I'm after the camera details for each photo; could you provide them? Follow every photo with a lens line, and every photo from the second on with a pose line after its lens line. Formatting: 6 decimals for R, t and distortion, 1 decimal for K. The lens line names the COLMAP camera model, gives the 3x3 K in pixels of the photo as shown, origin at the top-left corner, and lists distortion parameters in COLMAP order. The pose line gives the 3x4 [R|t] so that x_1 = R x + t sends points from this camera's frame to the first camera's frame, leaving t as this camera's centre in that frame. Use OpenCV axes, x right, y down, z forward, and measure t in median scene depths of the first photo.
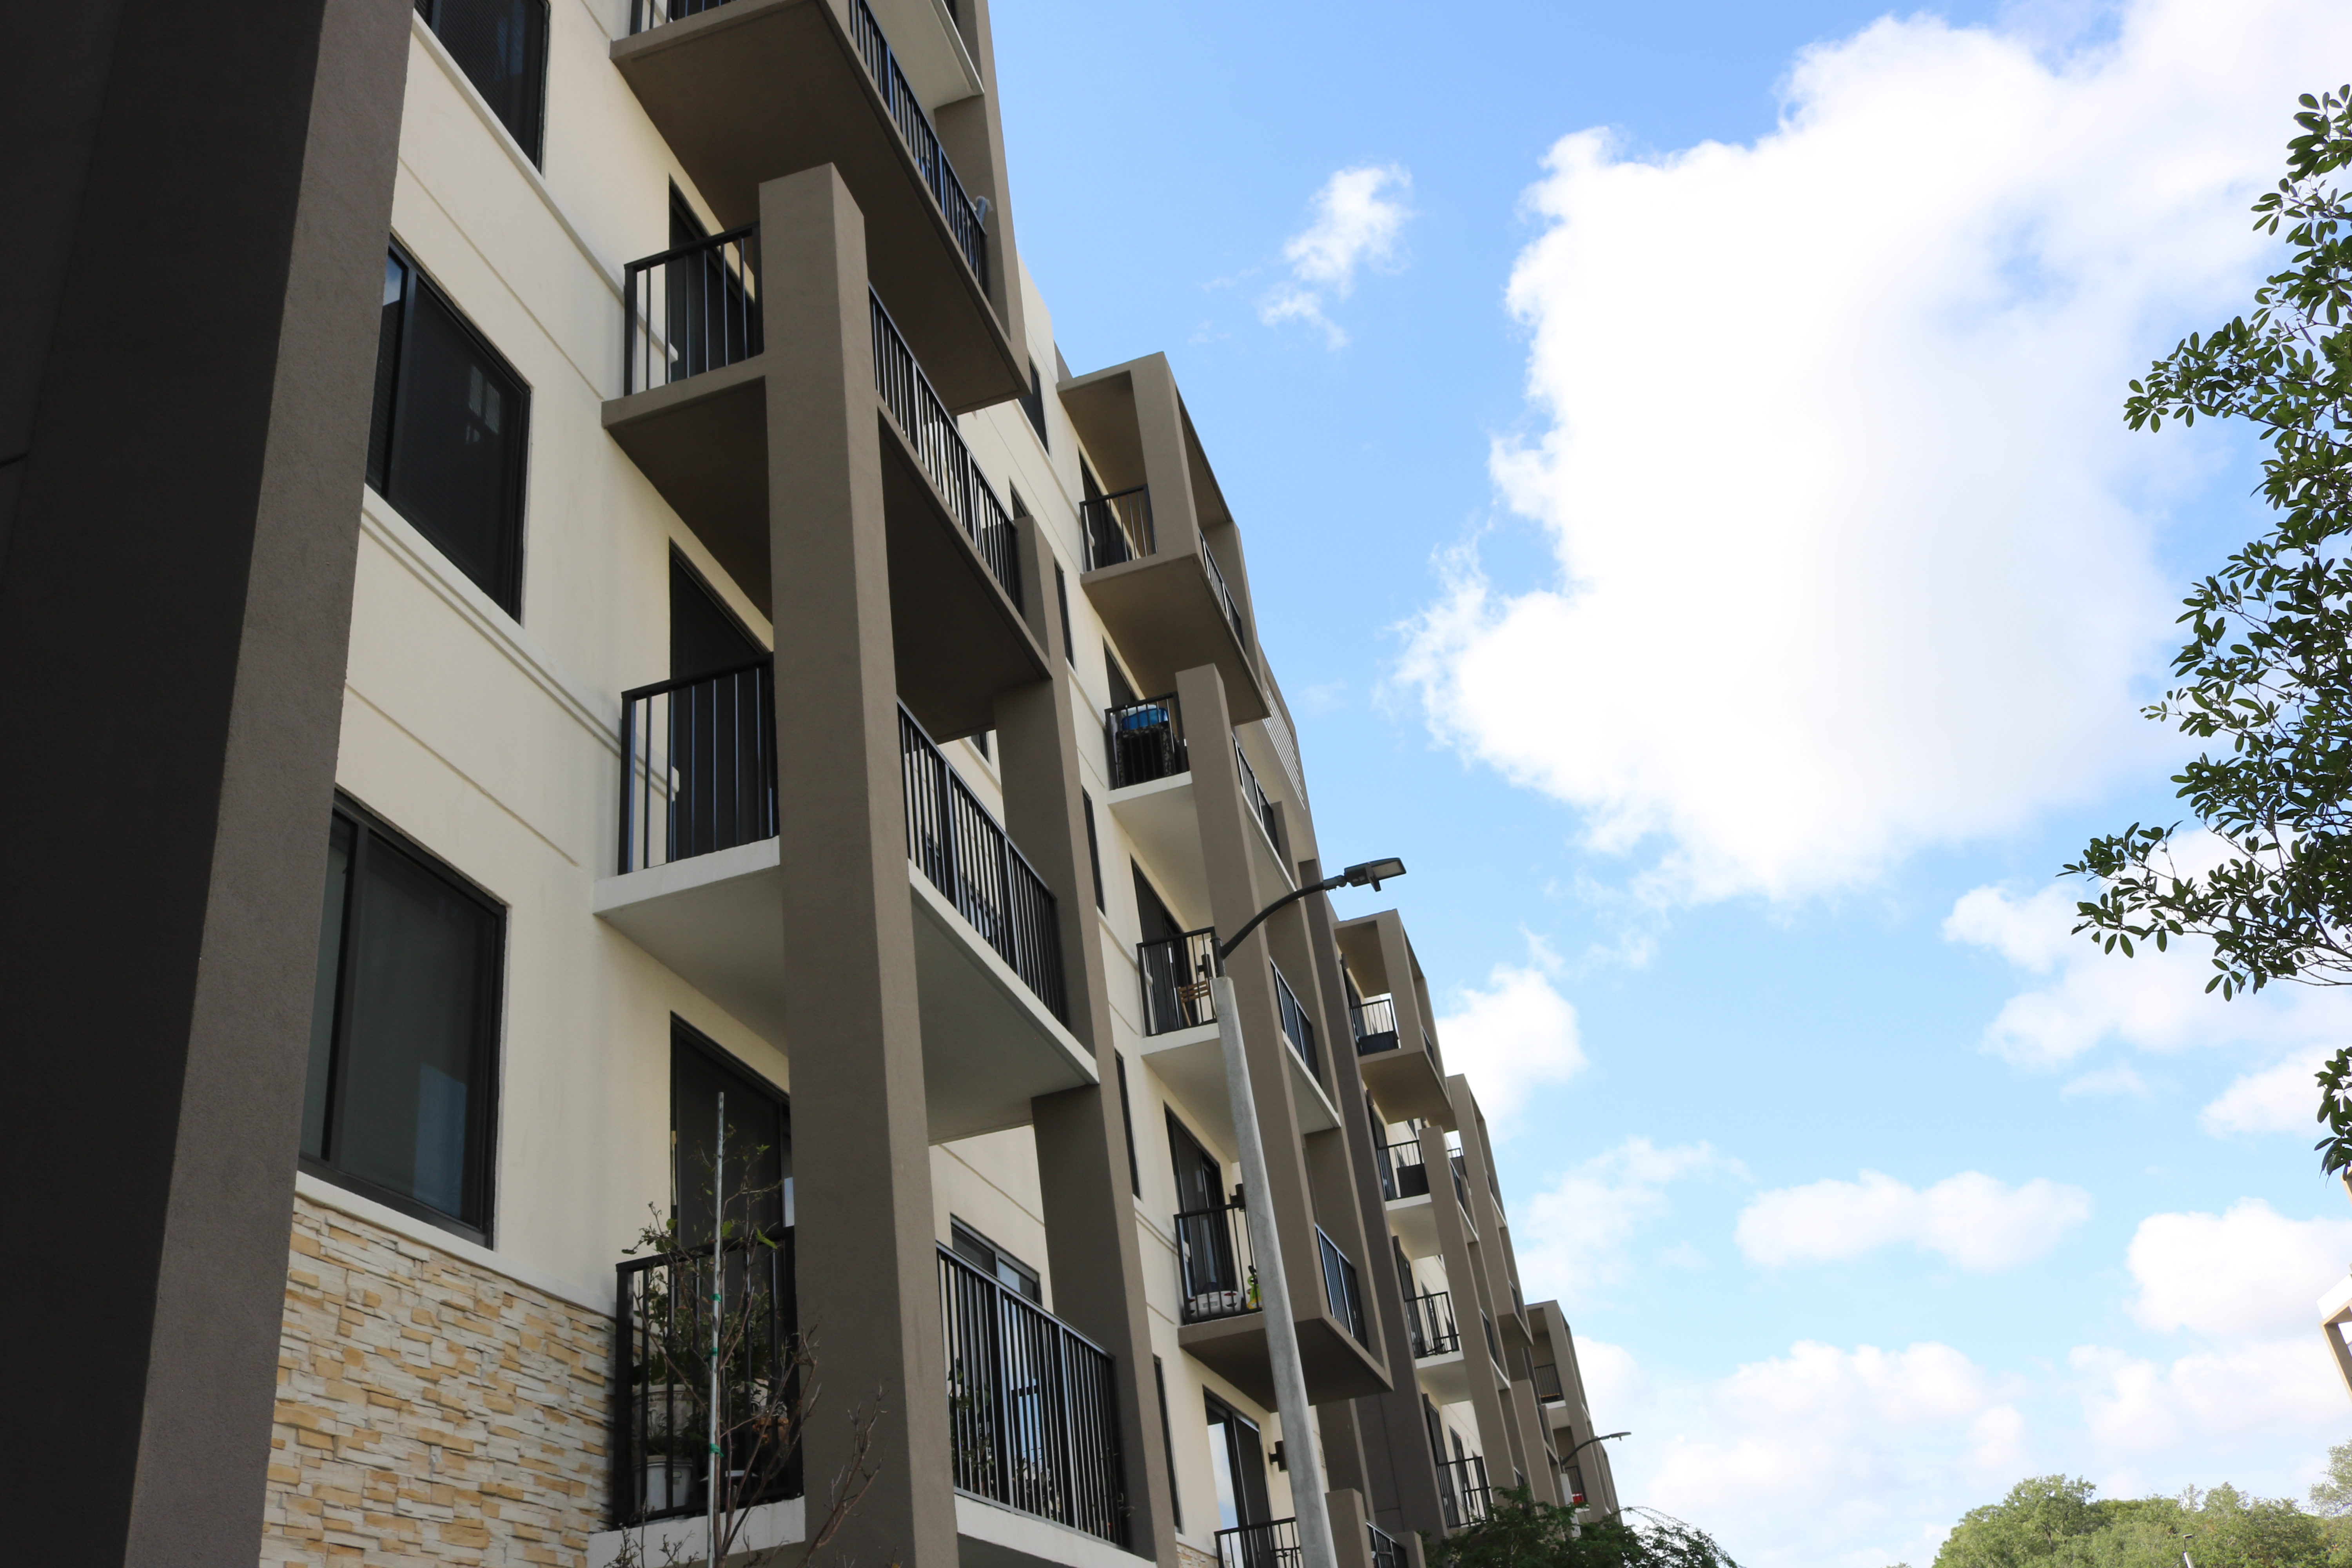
lens RADIAL K [[1907.5, 0, 1174.6], [0, 1907.5, 781.1], [0, 0, 1]] dist [-0.013152, 0.012135]
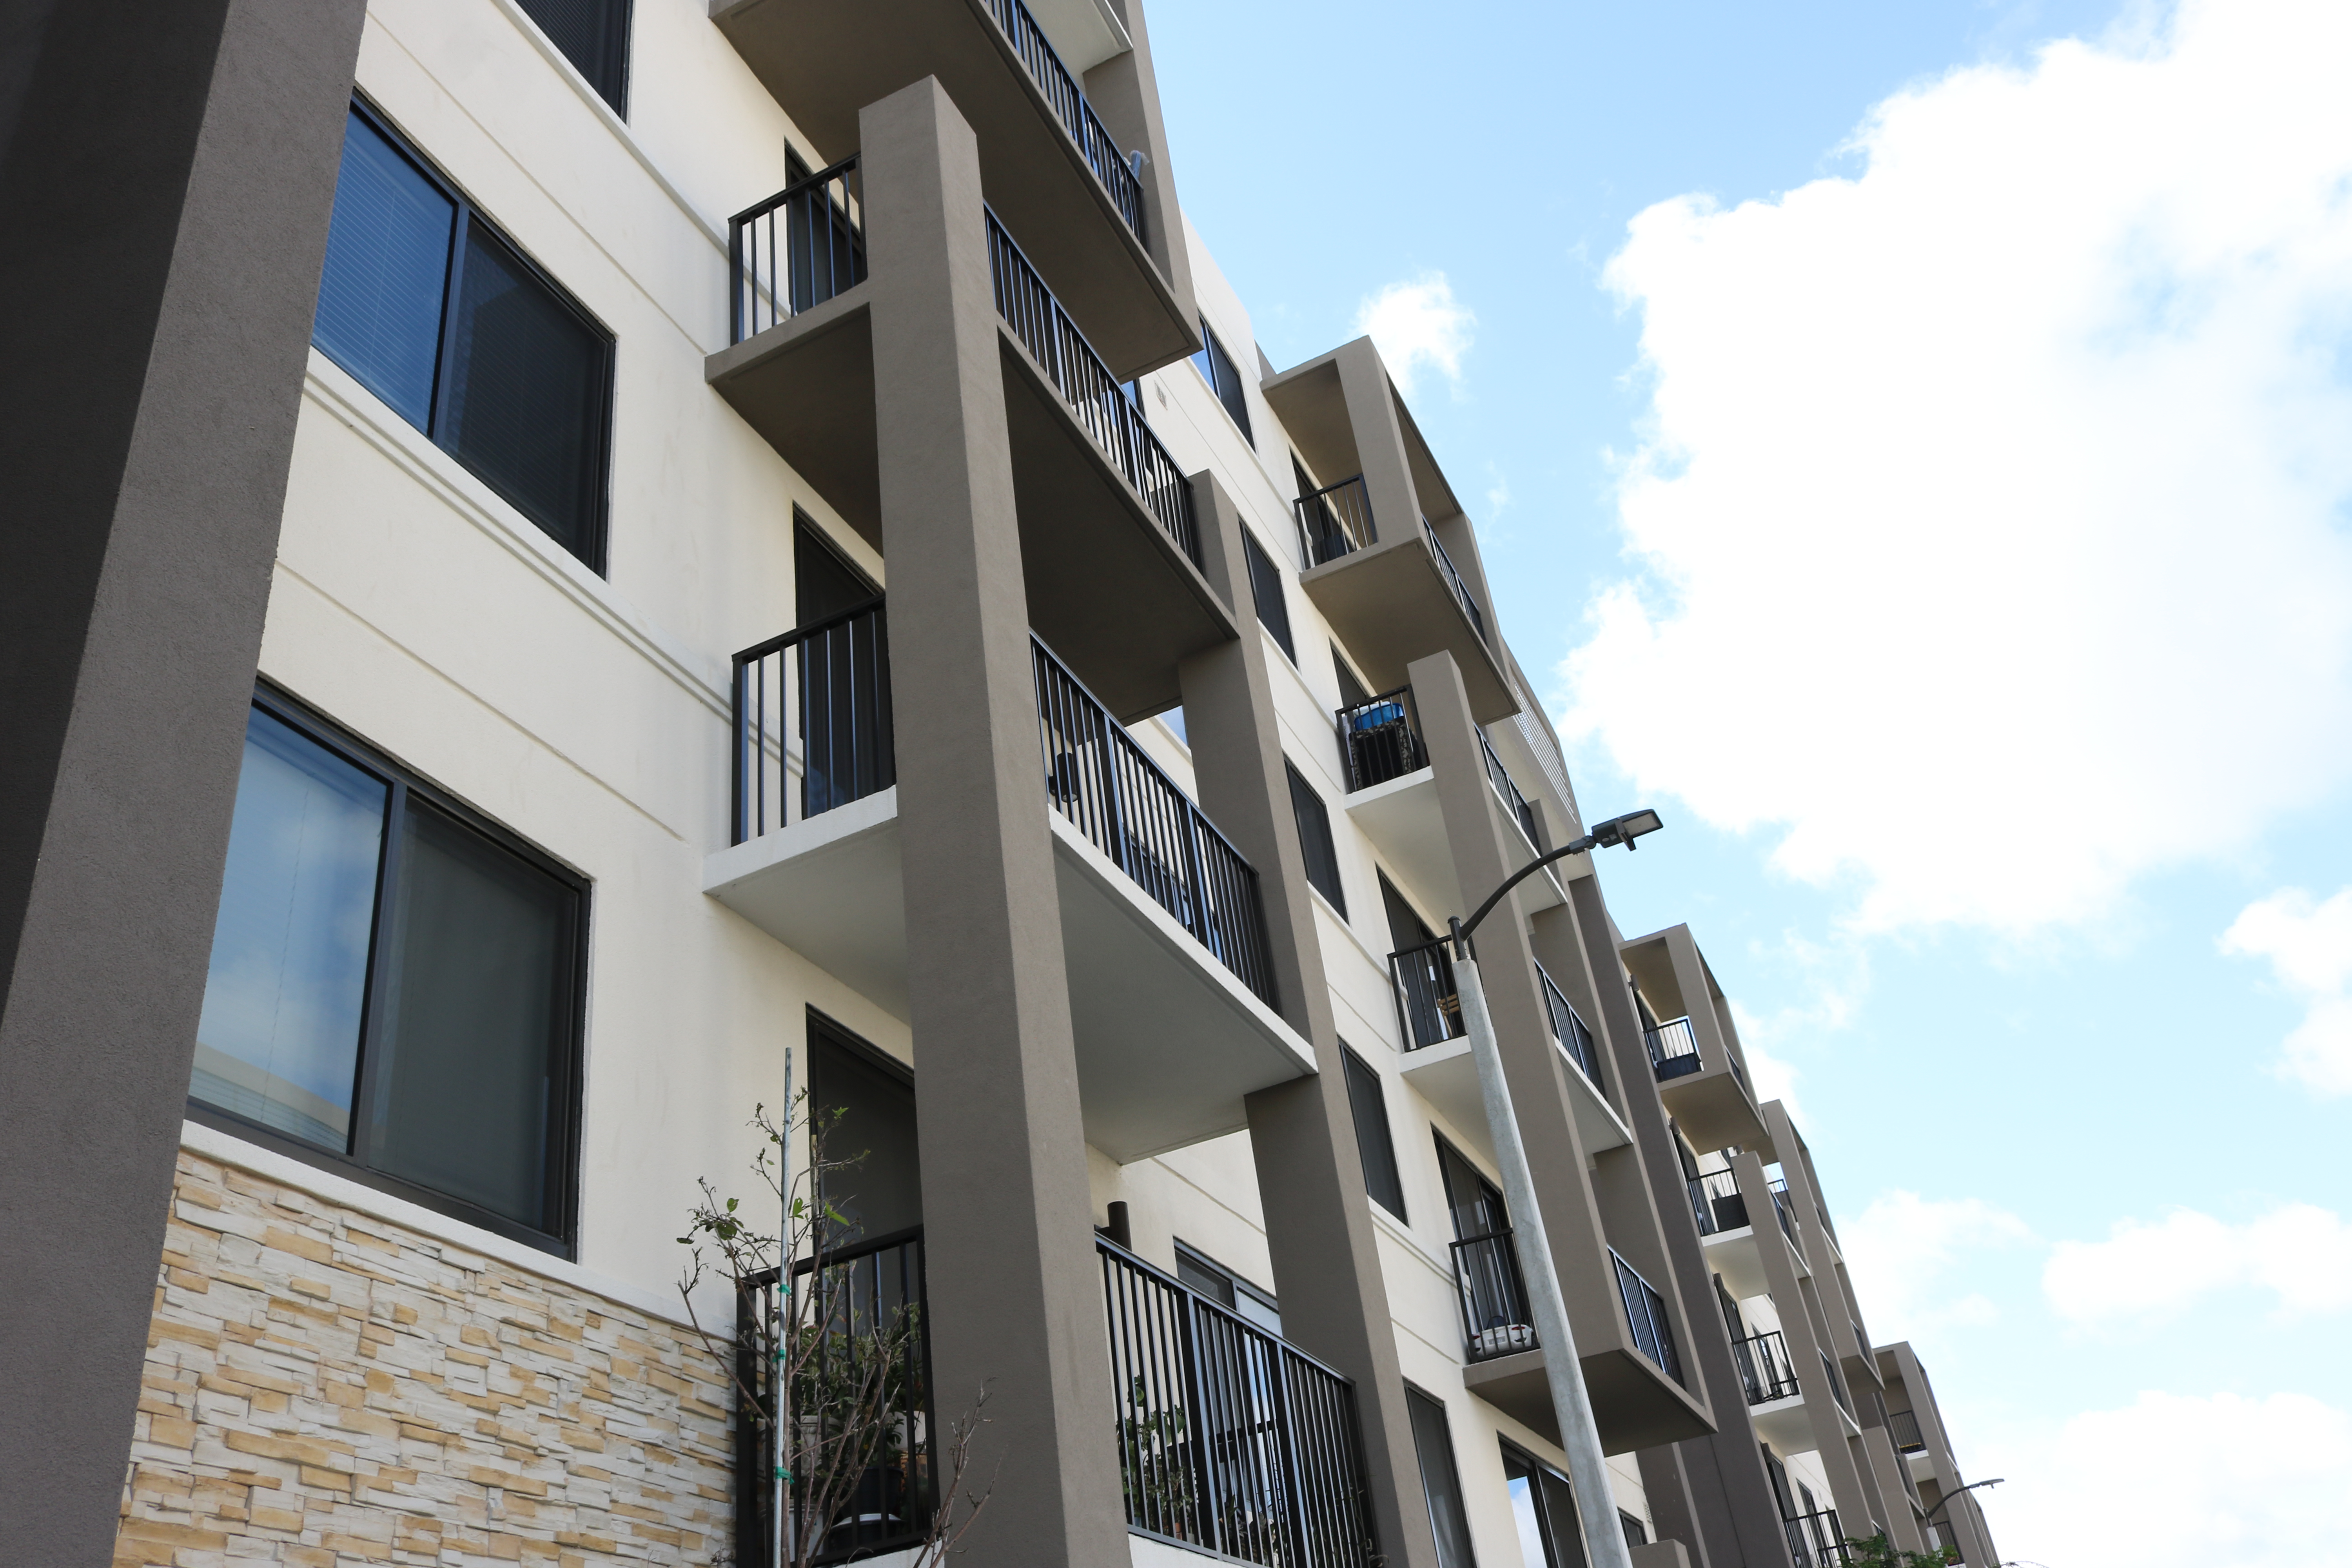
lens RADIAL K [[1907.5, 0, 1176.3], [0, 1907.5, 786.0], [0, 0, 1]] dist [-0.013152, 0.012135]
pose [[0.985659, -0.087340, -0.144391, 0.038438], [0.082234, 0.995771, -0.040970, 0.064038], [0.147359, 0.028508, 0.988672, 0.130240]]
